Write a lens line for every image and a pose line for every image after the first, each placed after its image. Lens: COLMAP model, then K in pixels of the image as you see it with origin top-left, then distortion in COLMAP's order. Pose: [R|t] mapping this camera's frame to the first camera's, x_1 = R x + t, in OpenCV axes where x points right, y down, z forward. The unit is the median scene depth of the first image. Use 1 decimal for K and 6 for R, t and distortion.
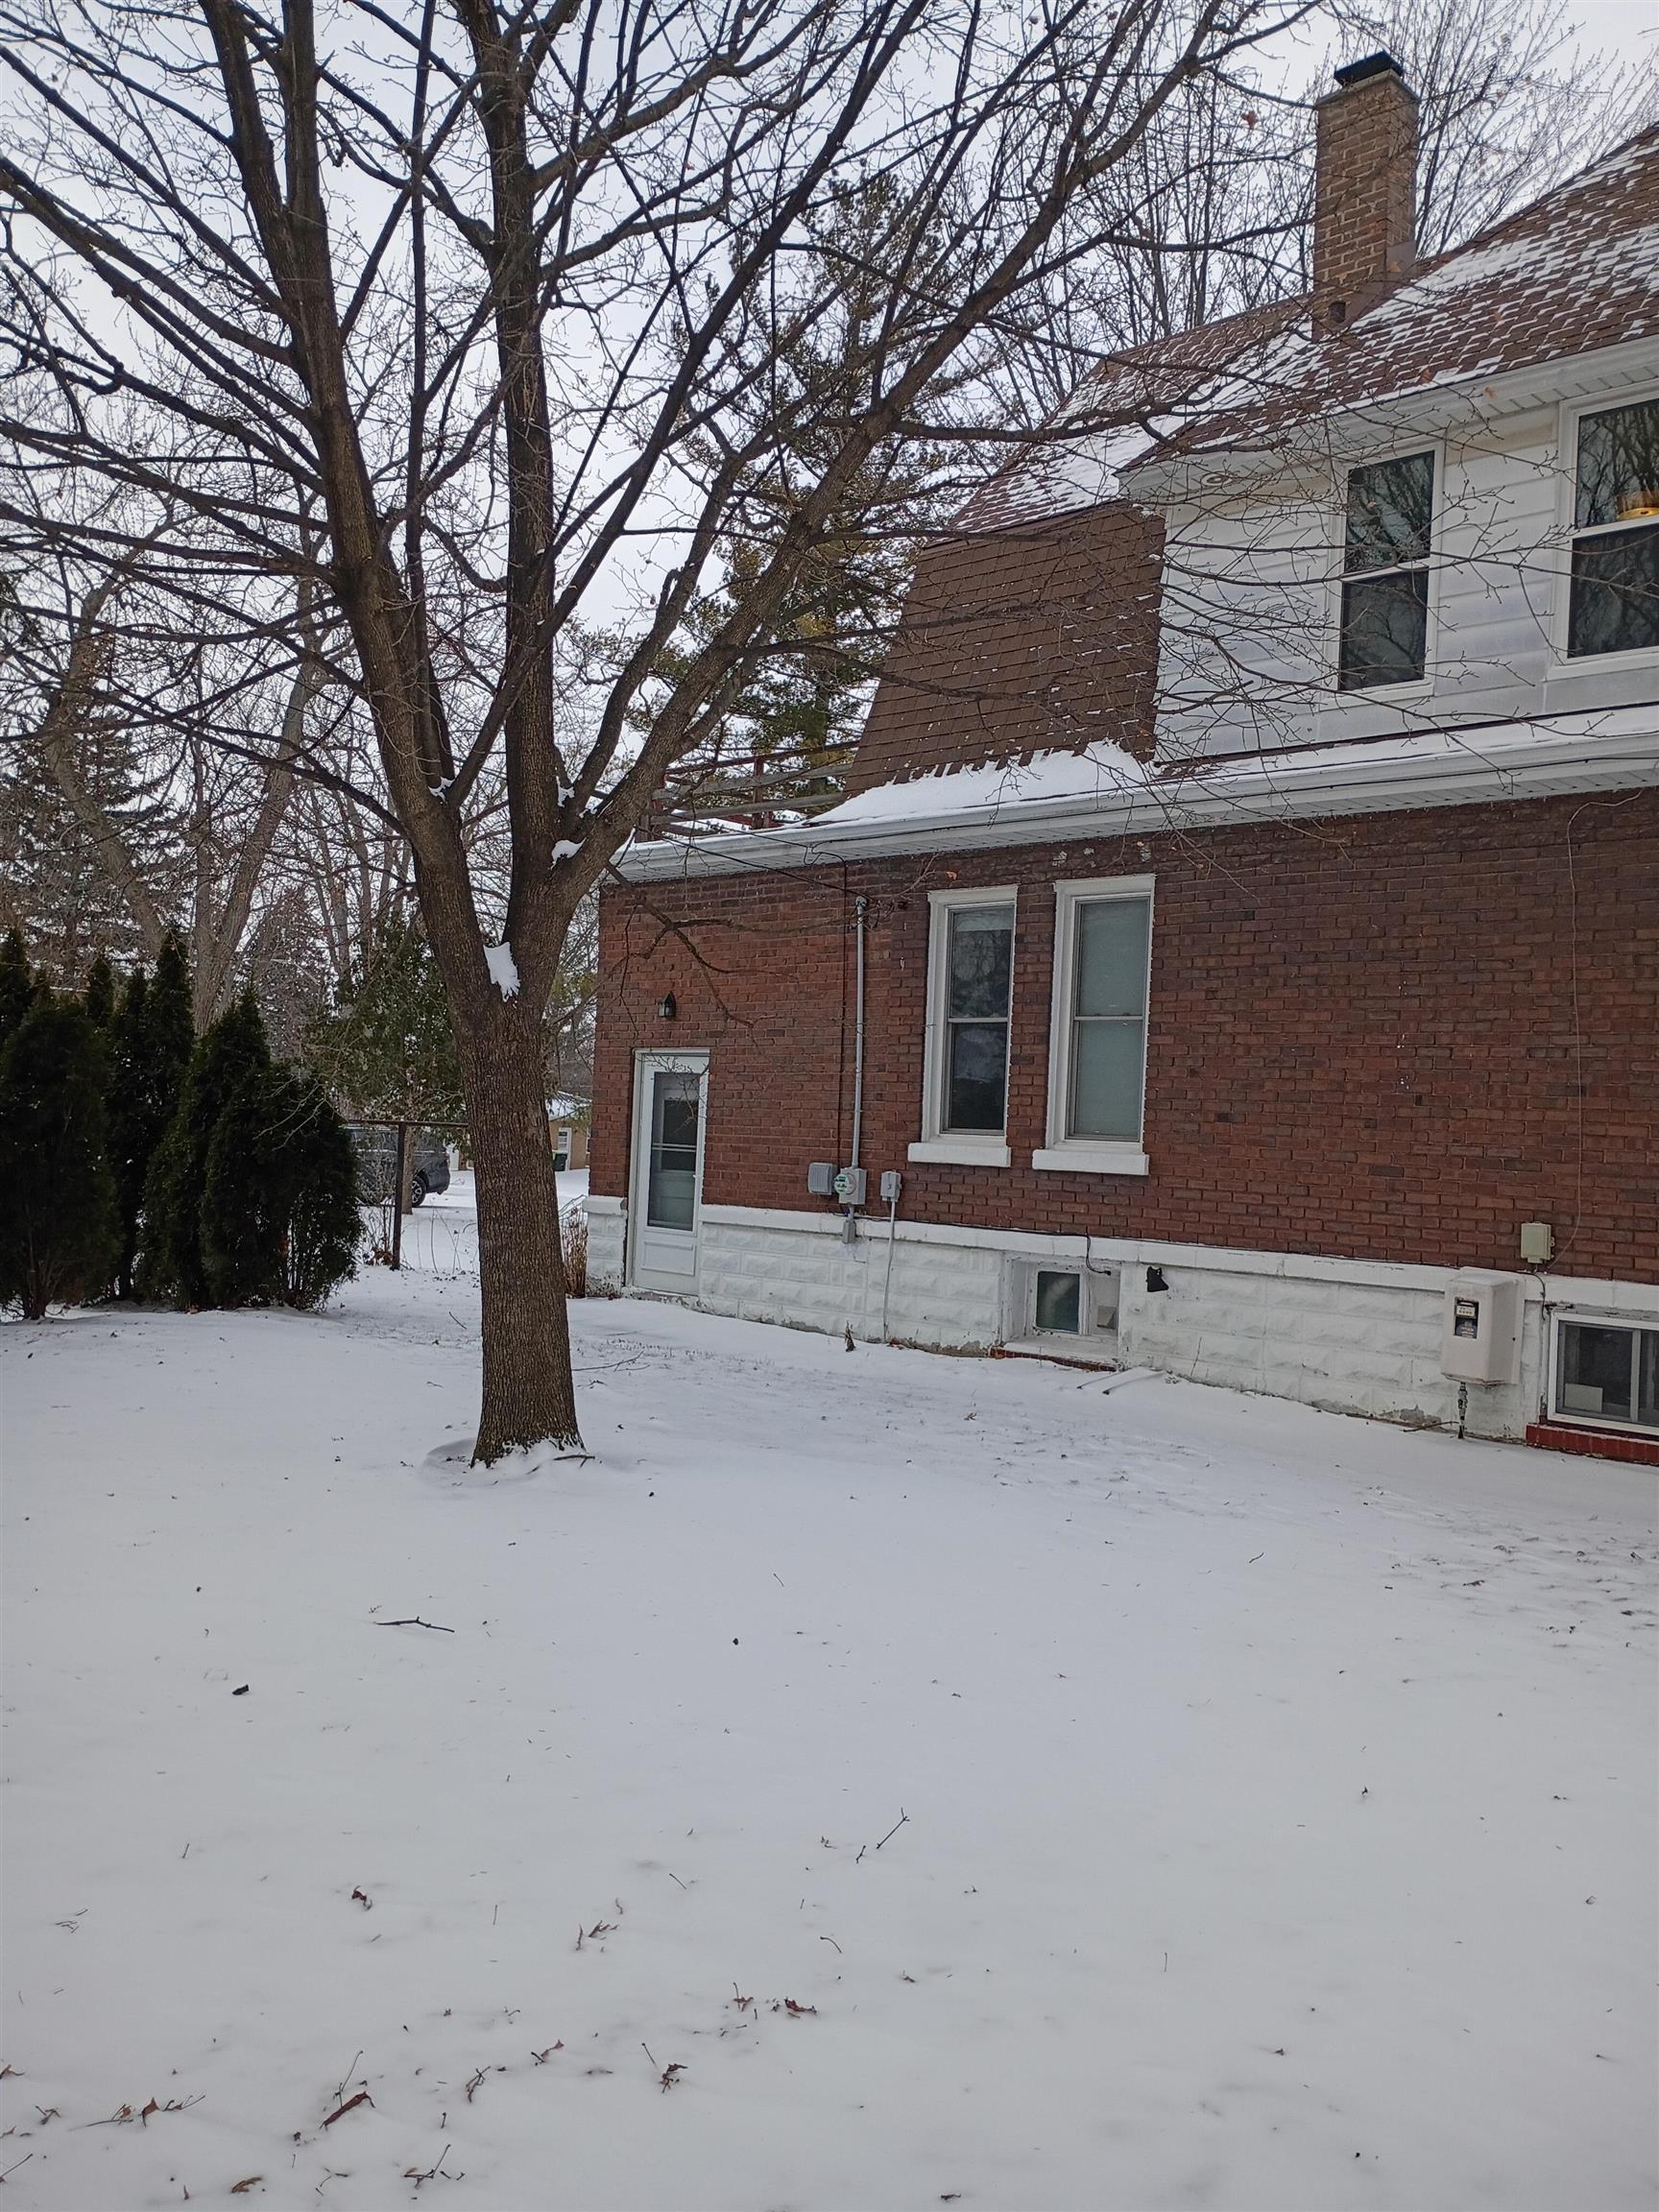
lens RADIAL K [[1782.0, 0, 852.6], [0, 1782.0, 1102.2], [0, 0, 1]] dist [0.054599, -0.066314]
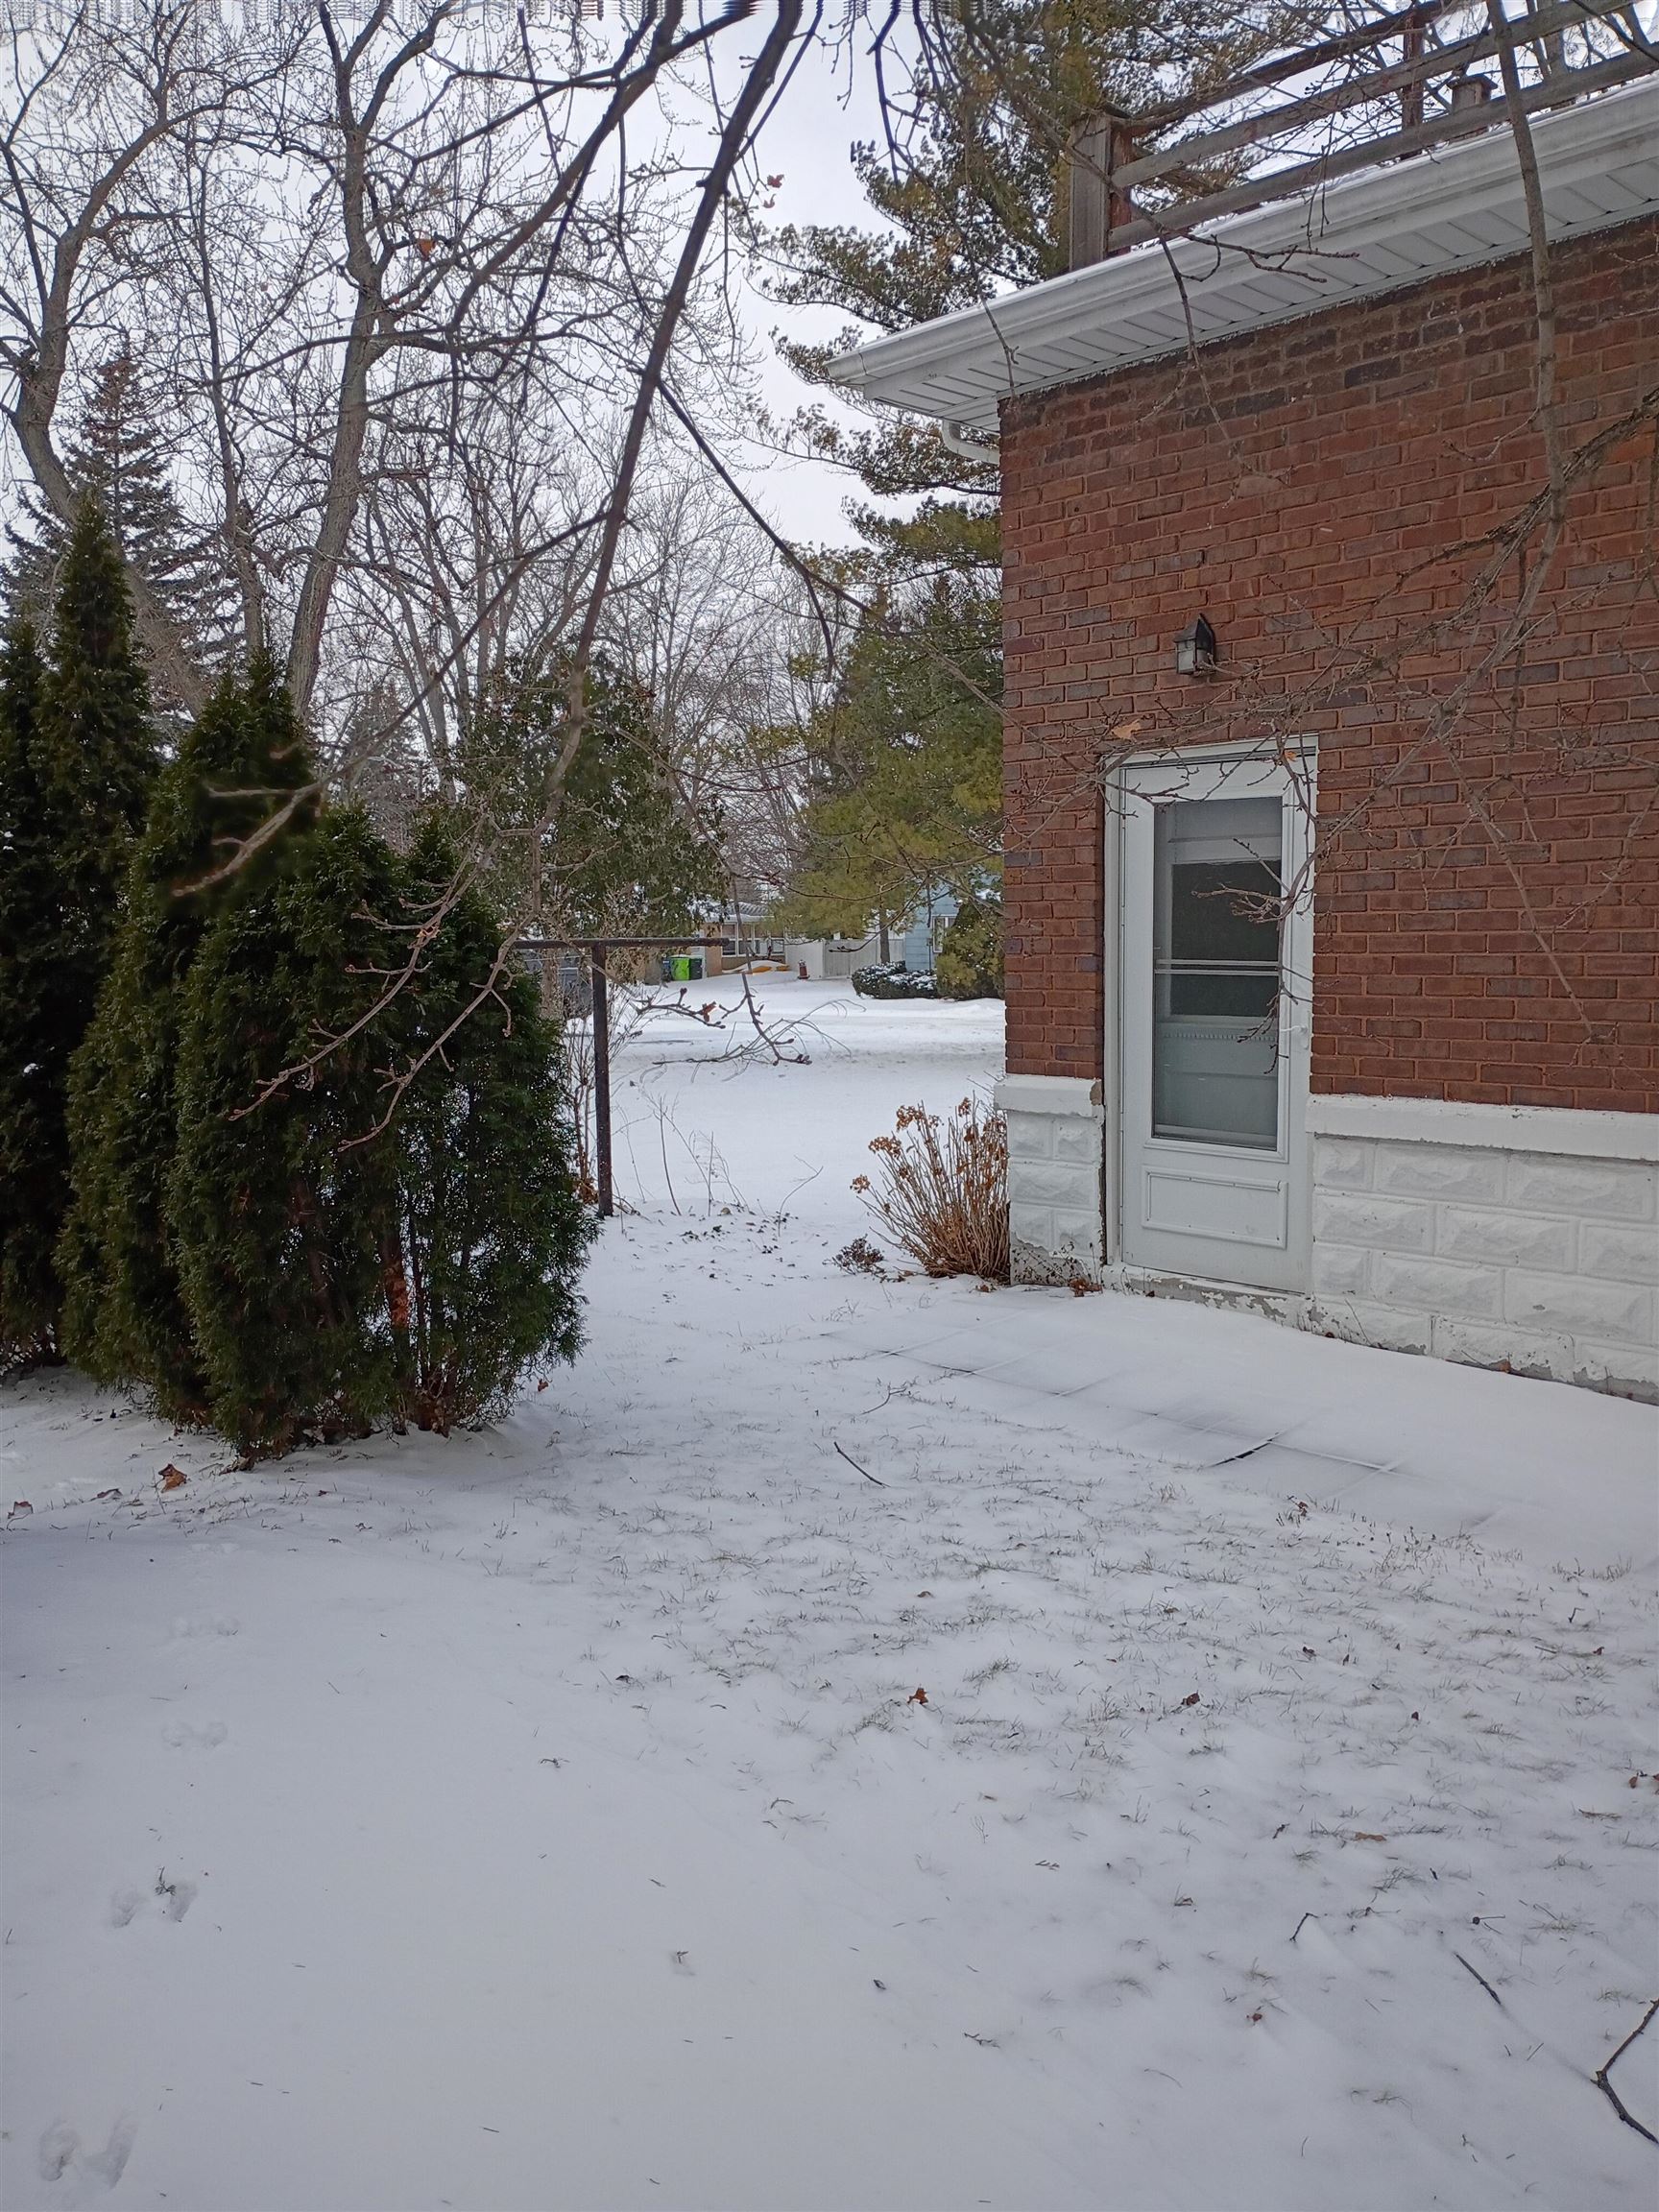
lens RADIAL K [[1782.0, 0, 852.6], [0, 1782.0, 1102.2], [0, 0, 1]] dist [0.054599, -0.066314]
pose [[0.996818, -0.048868, -0.062975, -0.167951], [0.055863, 0.991841, 0.114588, 0.002283], [0.056862, -0.117741, 0.991415, 0.547168]]
